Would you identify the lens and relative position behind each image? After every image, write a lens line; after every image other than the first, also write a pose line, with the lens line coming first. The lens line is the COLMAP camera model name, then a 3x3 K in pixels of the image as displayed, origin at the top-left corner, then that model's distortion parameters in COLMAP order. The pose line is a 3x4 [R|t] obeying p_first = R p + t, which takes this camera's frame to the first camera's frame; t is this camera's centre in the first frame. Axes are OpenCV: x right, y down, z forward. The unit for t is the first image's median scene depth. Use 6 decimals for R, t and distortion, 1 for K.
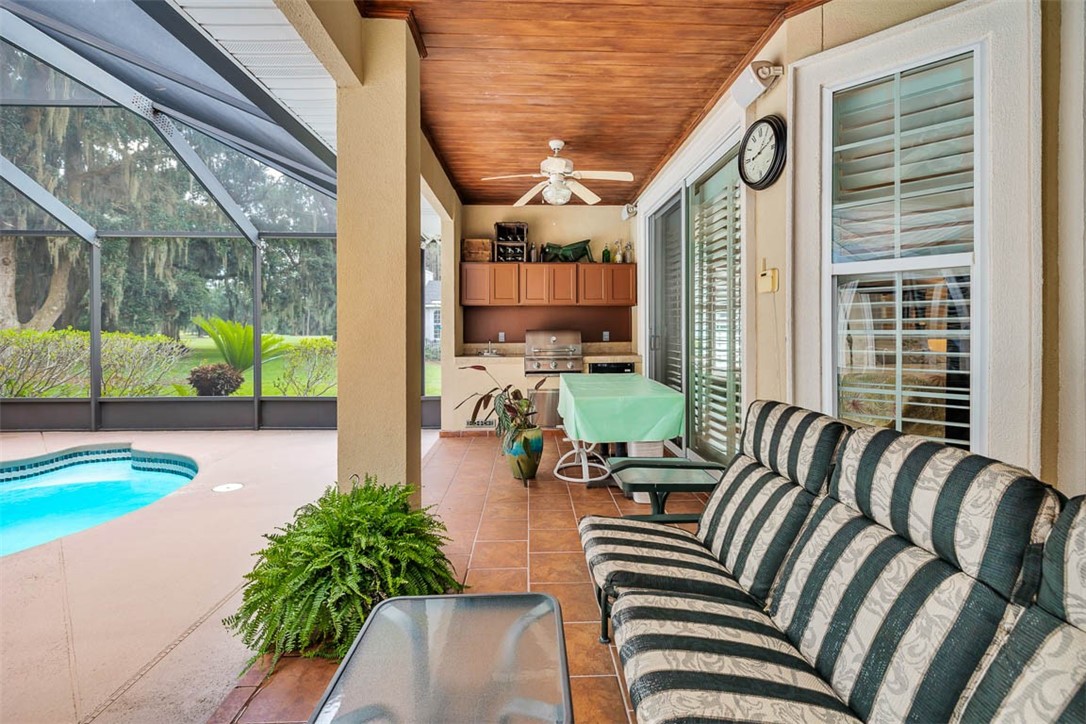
lens RADIAL K [[466.7, 0, 539.2], [0, 466.7, 334.0], [0, 0, 1]] dist [-0.003131, 0.000018]
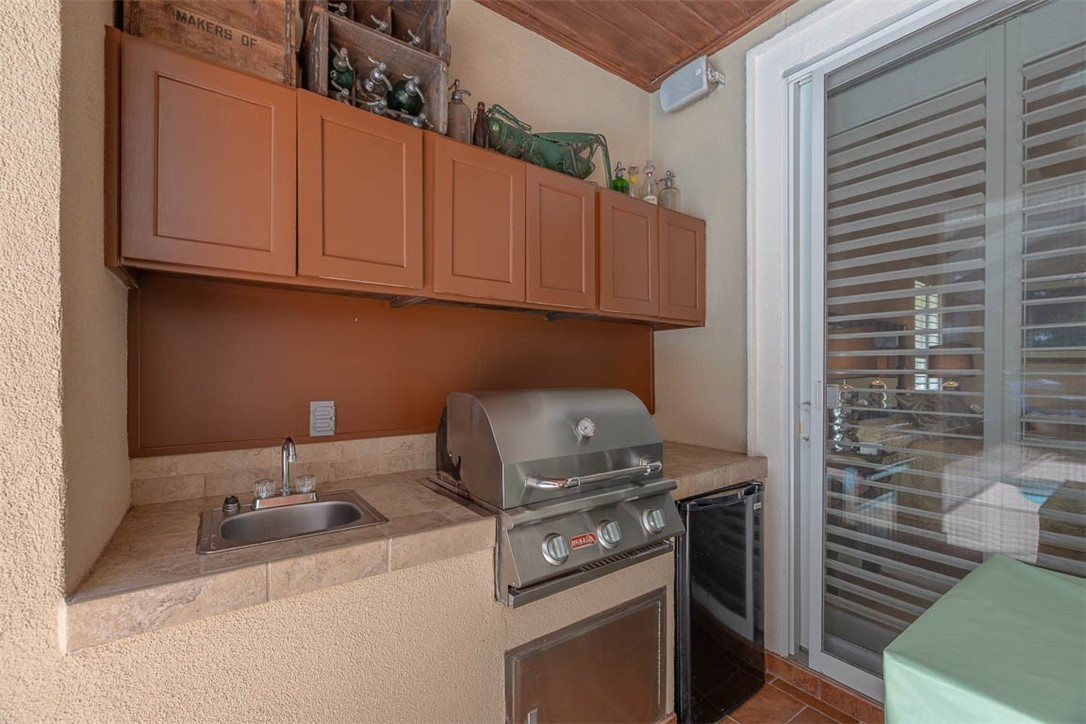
lens RADIAL K [[458.1, 0, 546.5], [0, 458.1, 368.2], [0, 0, 1]] dist [-0.002360, -0.000642]
pose [[0.829219, 0.009107, 0.558849, -0.049878], [0.002112, 0.999809, -0.019428, -0.006787], [-0.558920, 0.017290, 0.829042, 0.303216]]
